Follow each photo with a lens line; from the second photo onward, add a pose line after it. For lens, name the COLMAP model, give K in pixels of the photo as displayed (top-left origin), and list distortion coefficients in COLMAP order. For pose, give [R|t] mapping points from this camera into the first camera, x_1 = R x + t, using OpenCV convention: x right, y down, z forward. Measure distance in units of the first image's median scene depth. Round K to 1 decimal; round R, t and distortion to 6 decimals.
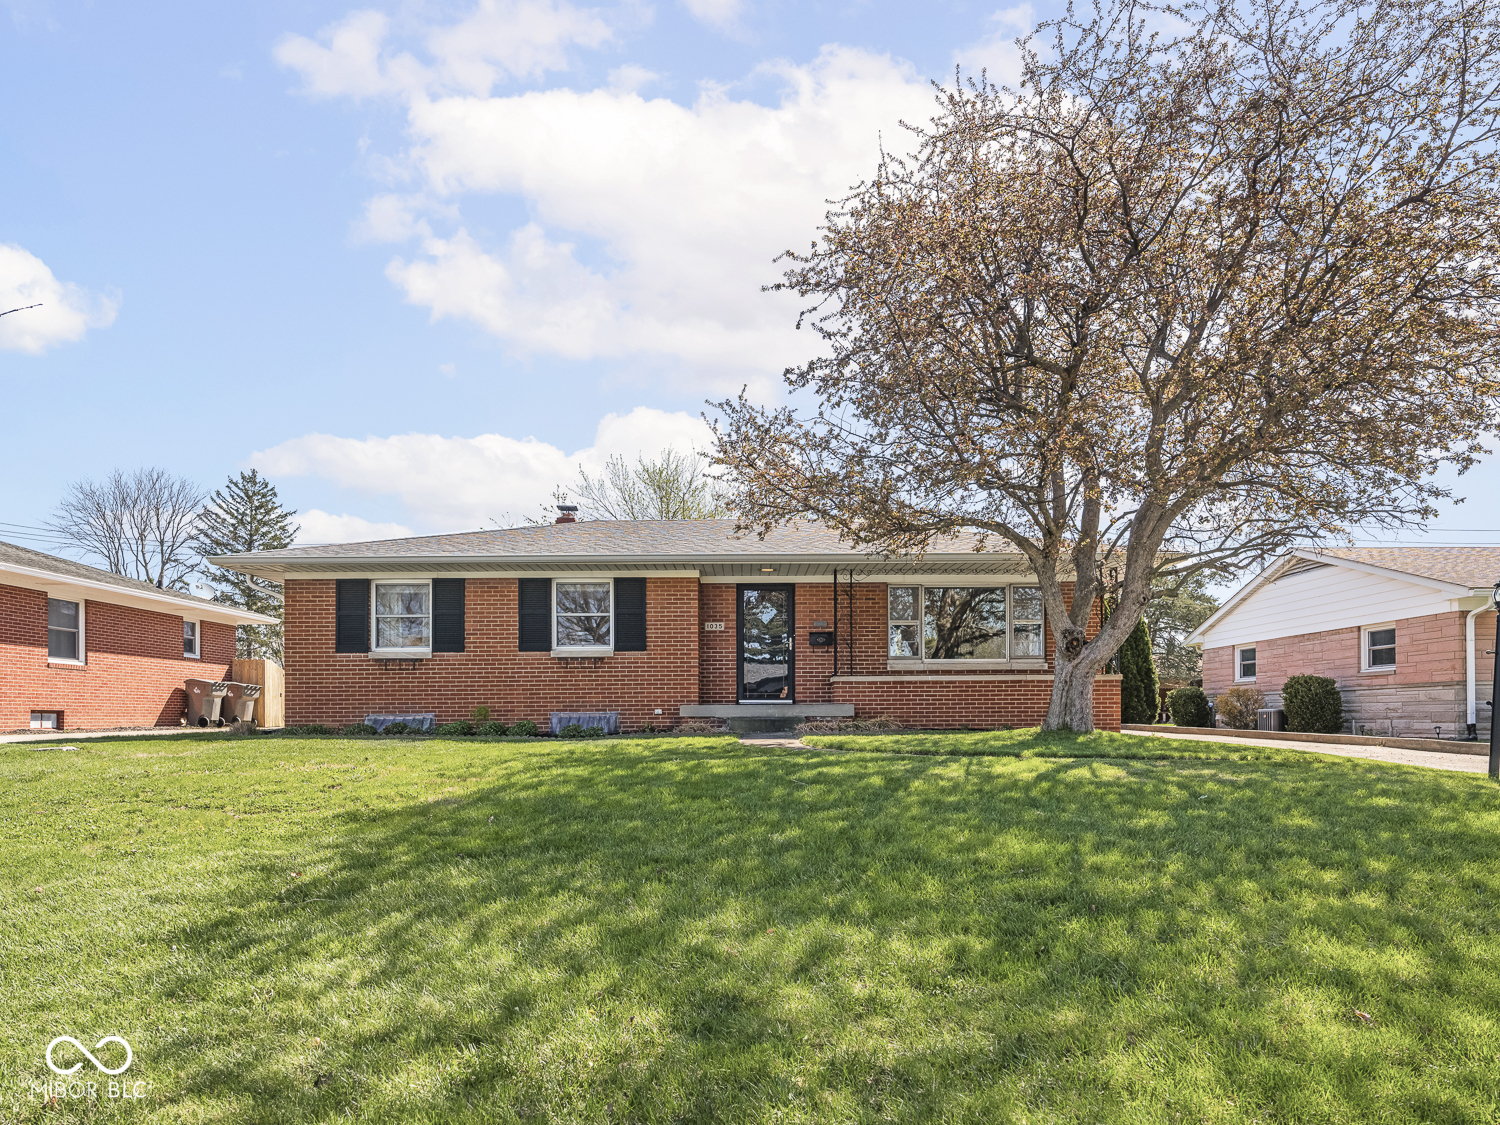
lens RADIAL K [[886.4, 0, 754.1], [0, 886.4, 689.4], [0, 0, 1]] dist [0.032998, -0.074633]
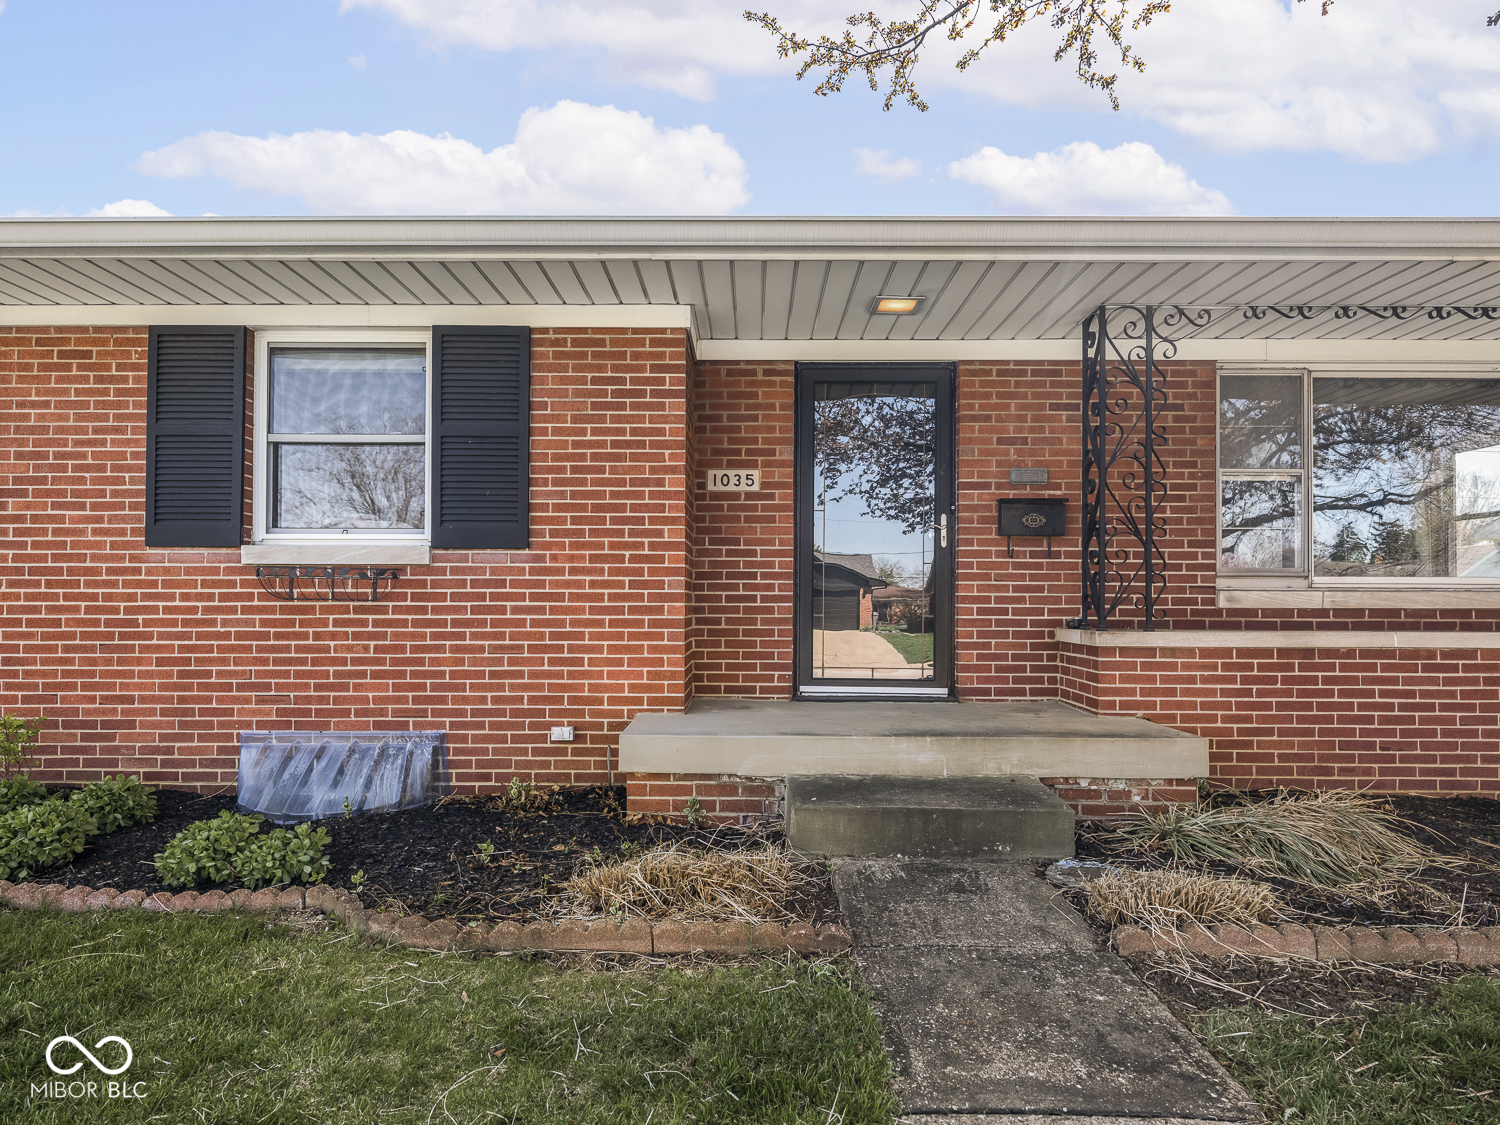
lens RADIAL K [[843.0, 0, 743.4], [0, 843.0, 596.3], [0, 0, 1]] dist [0.000031, -0.001605]
pose [[0.999627, 0.010700, -0.025121, -0.032786], [-0.010077, 0.999642, 0.024801, -0.033967], [0.025377, -0.024538, 0.999377, 0.683554]]
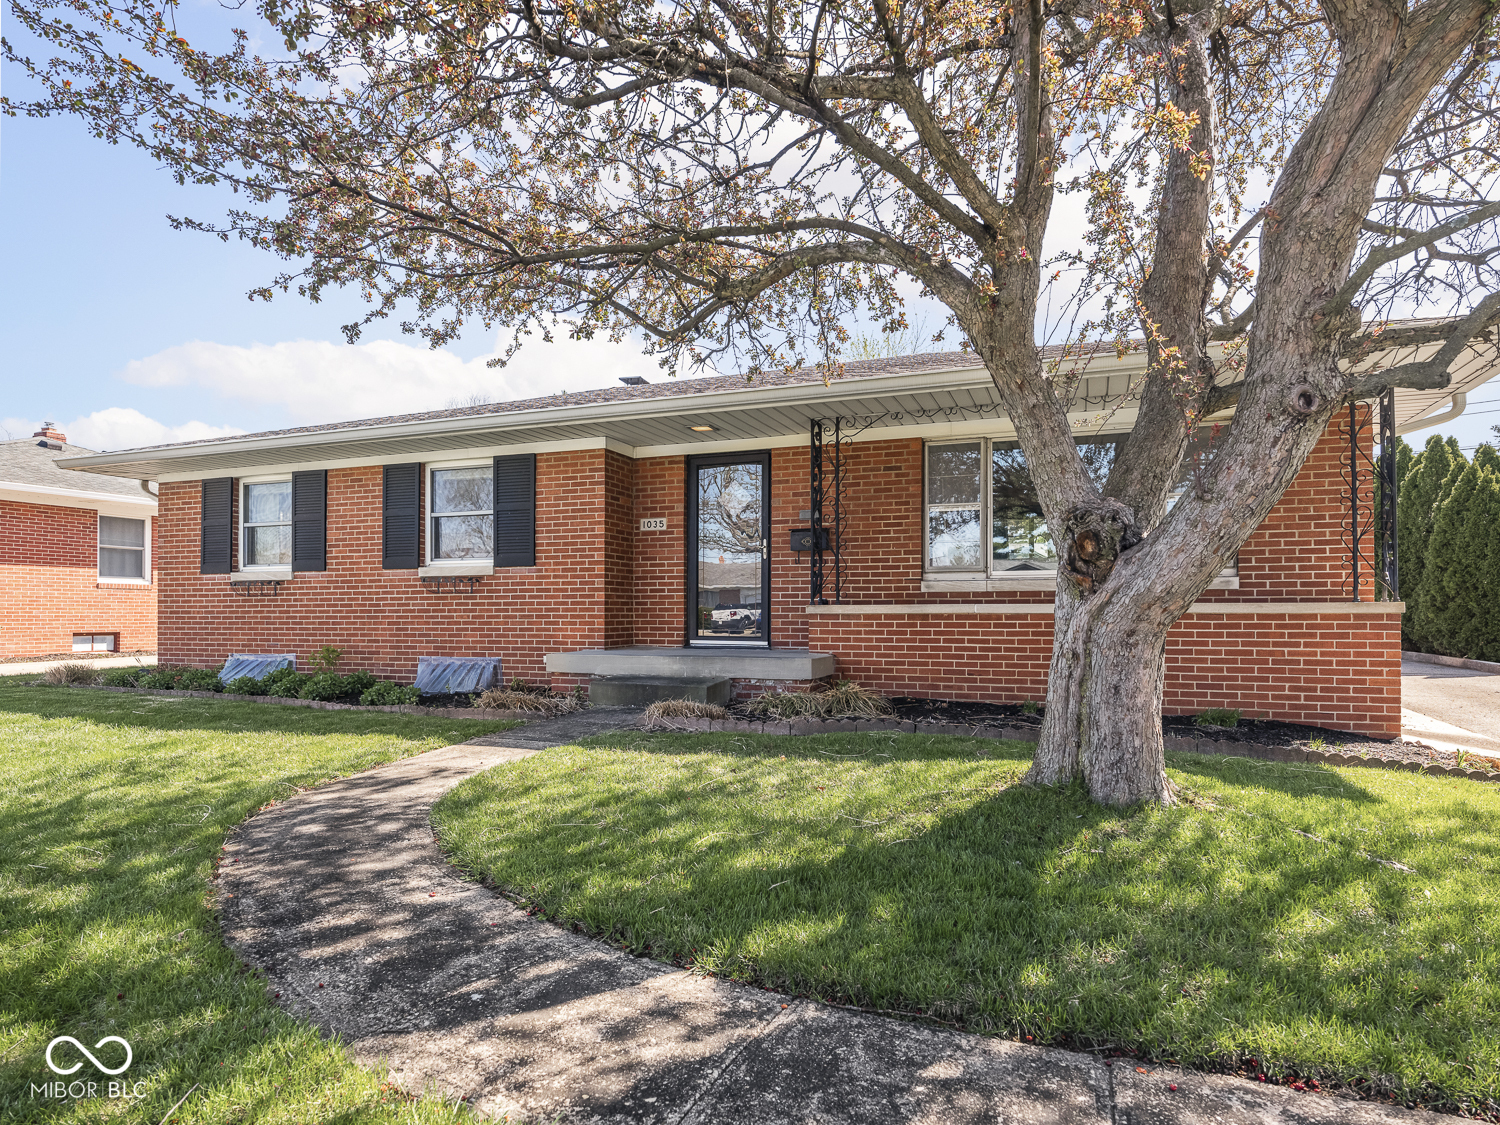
lens RADIAL K [[847.9, 0, 772.1], [0, 847.9, 609.9], [0, 0, 1]] dist [0.001478, -0.000646]
pose [[0.932727, 0.004292, -0.360558, 0.267252], [0.007048, 0.999521, 0.030128, -0.028228], [0.360515, -0.030643, 0.932250, 0.475475]]
